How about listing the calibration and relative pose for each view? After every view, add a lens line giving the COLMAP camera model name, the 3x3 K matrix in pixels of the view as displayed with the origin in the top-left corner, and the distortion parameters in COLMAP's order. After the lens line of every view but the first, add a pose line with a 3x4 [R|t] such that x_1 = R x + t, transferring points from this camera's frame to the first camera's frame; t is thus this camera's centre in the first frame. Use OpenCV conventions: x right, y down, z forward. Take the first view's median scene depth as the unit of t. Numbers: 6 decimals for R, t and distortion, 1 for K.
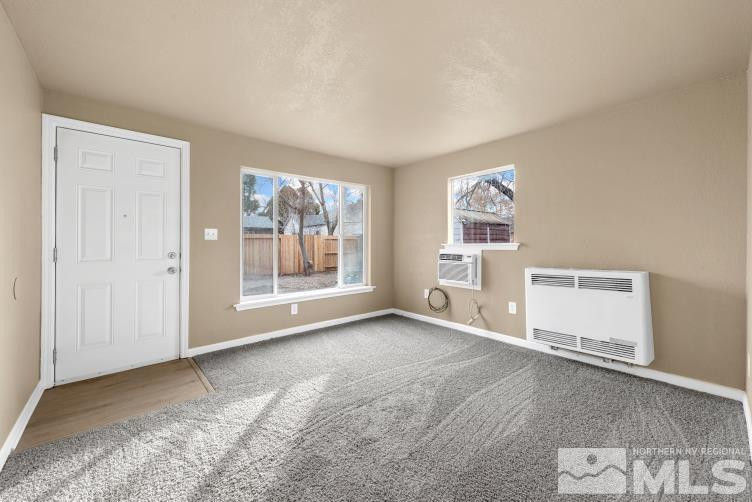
lens RADIAL K [[287.8, 0, 380.9], [0, 287.8, 247.1], [0, 0, 1]] dist [0.002384, -0.000730]
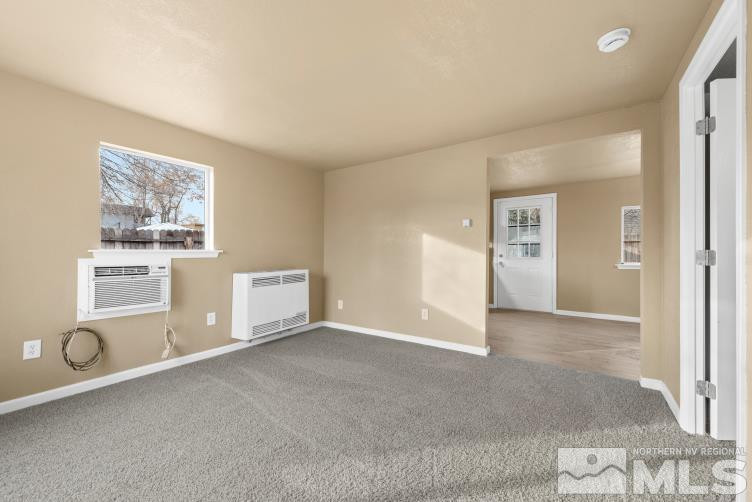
lens RADIAL K [[287.8, 0, 381.0], [0, 287.8, 251.8], [0, 0, 1]] dist [0.002384, -0.000730]
pose [[-0.223226, 0.002062, 0.974765, -0.605779], [-0.000446, 0.999997, -0.002218, -0.006975], [-0.974767, -0.000930, -0.223225, 0.687016]]
